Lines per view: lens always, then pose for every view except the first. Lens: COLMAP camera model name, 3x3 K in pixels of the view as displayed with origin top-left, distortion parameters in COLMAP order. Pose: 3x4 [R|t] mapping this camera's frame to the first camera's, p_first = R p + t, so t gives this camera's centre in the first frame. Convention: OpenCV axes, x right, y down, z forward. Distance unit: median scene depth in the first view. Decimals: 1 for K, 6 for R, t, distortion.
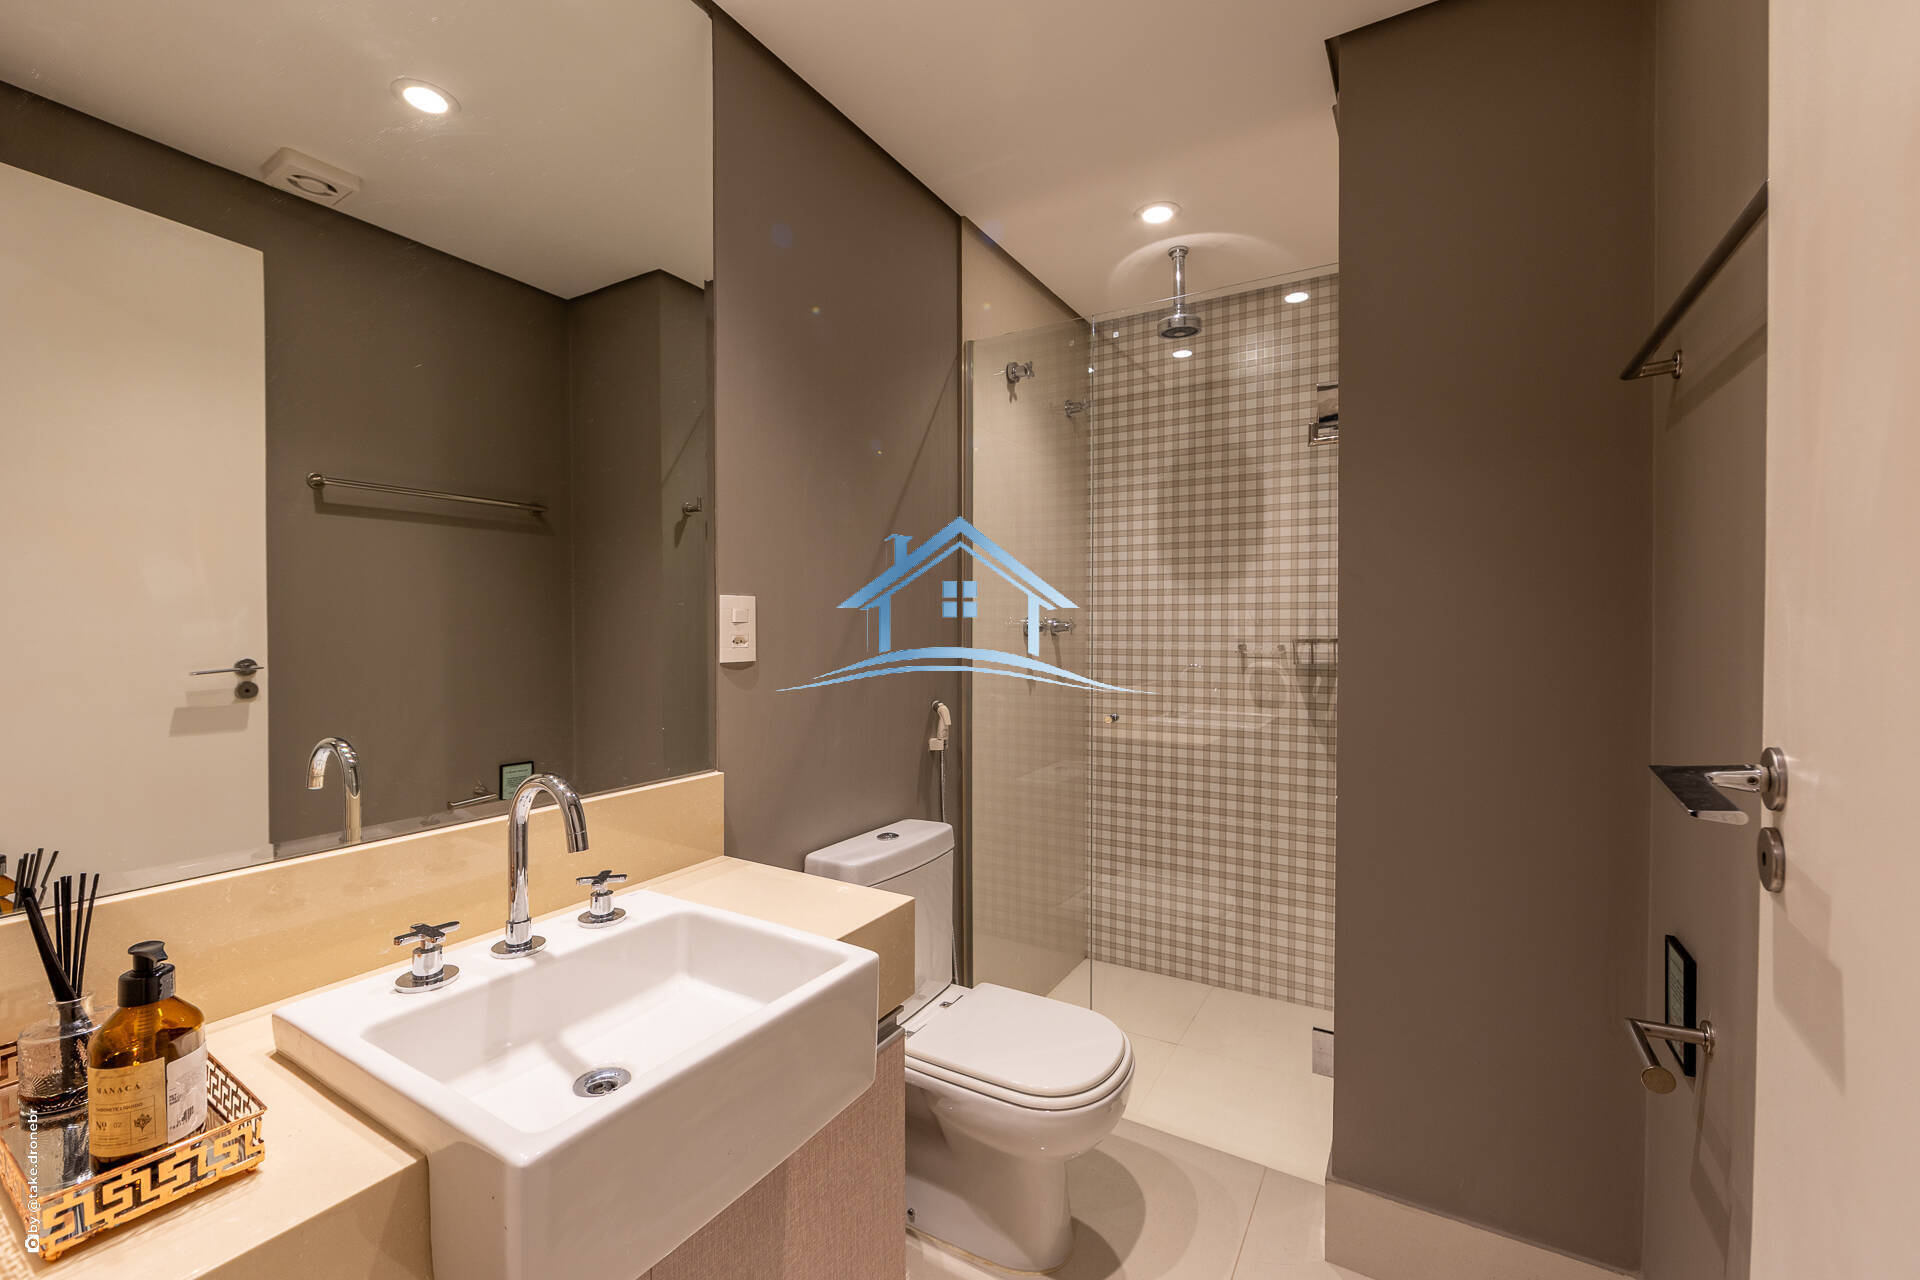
lens RADIAL K [[759.8, 0, 962.6], [0, 759.8, 632.4], [0, 0, 1]] dist [0.001141, -0.001427]
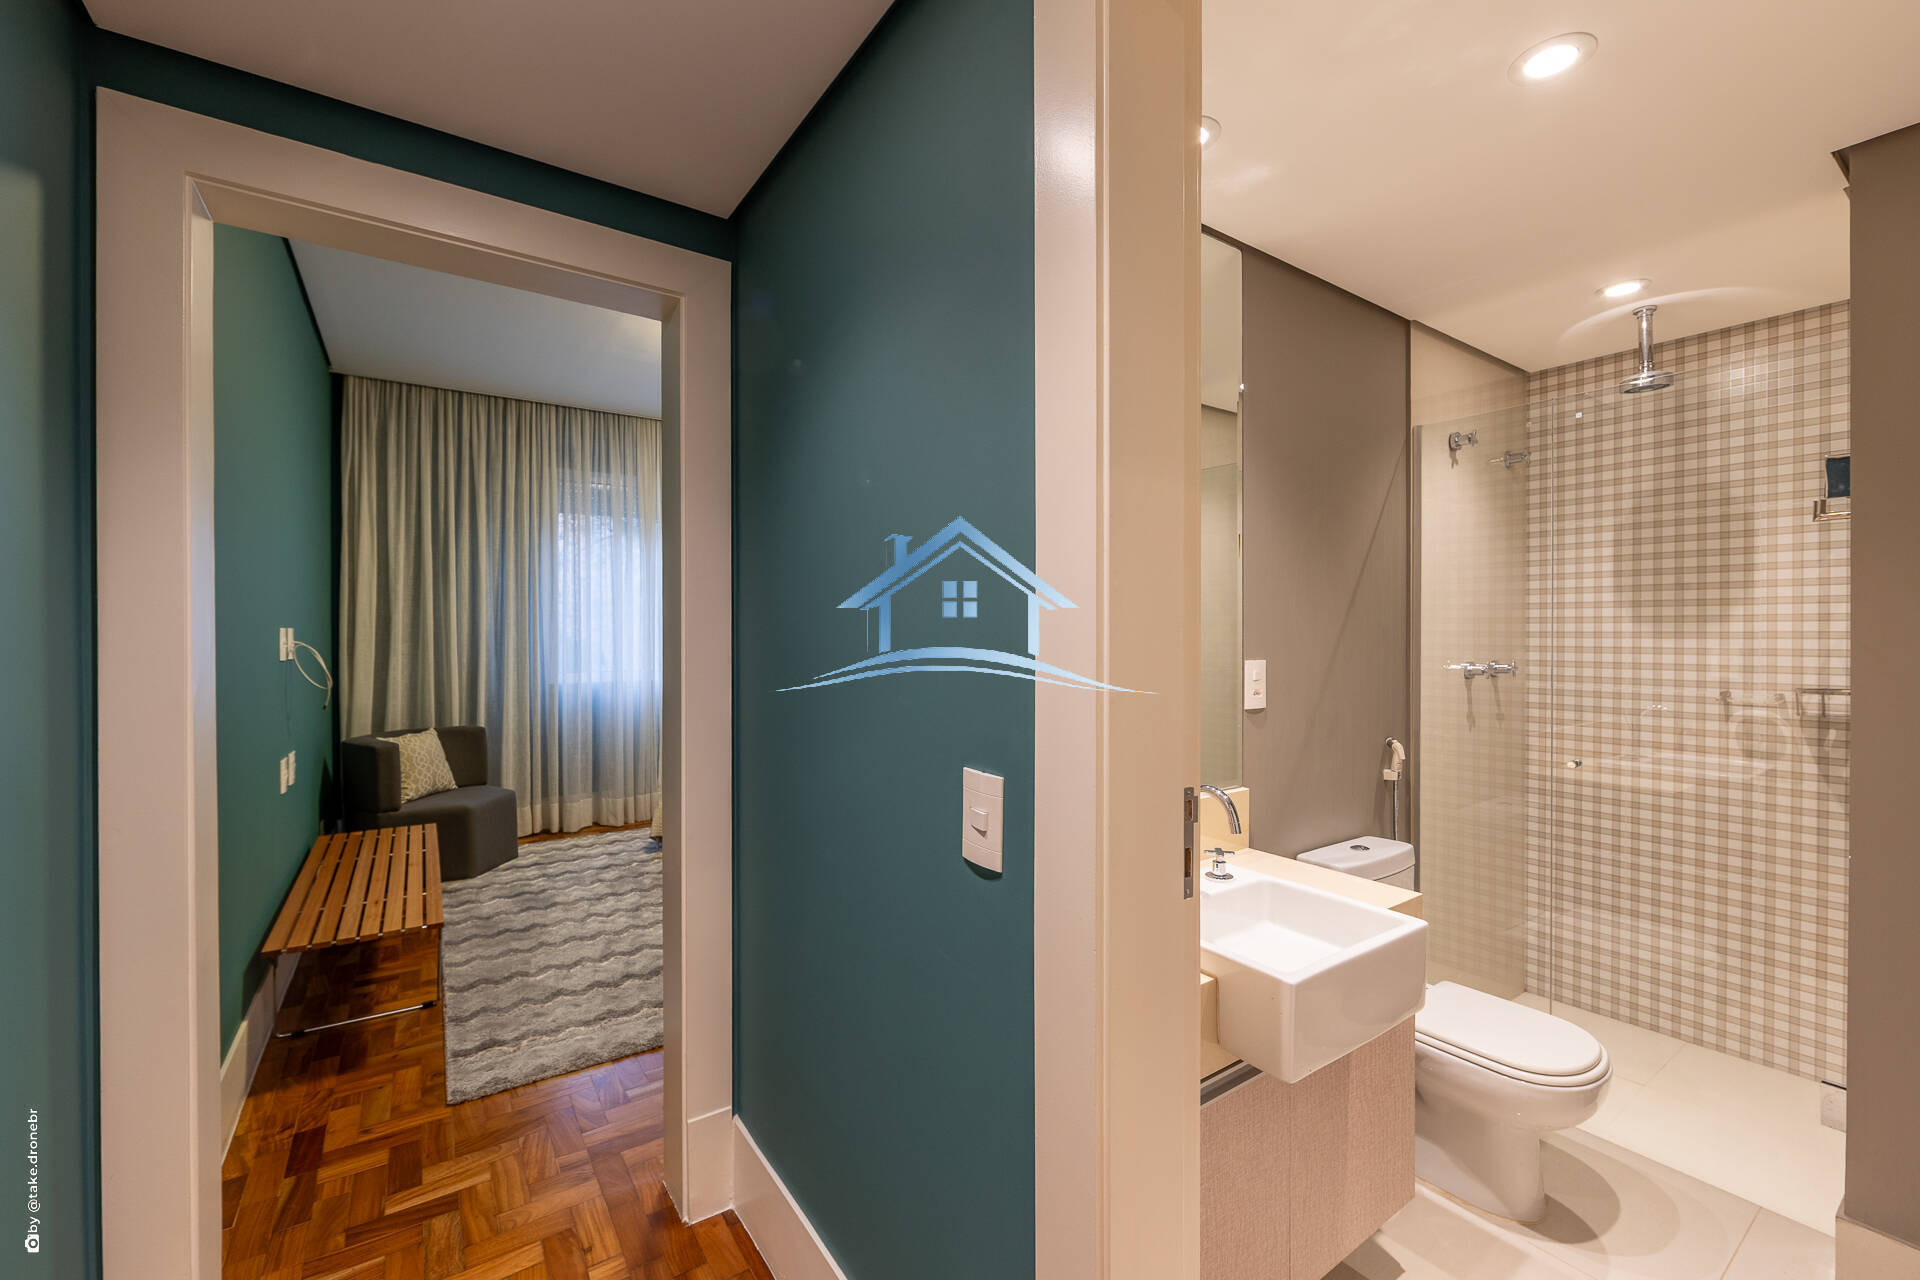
lens RADIAL K [[759.8, 0, 983.9], [0, 759.8, 633.0], [0, 0, 1]] dist [0.001141, -0.001427]
pose [[0.917160, 0.000571, -0.398518, -0.111399], [-0.003260, 0.999976, -0.006069, -0.049628], [0.398505, 0.006865, 0.917140, -0.260154]]
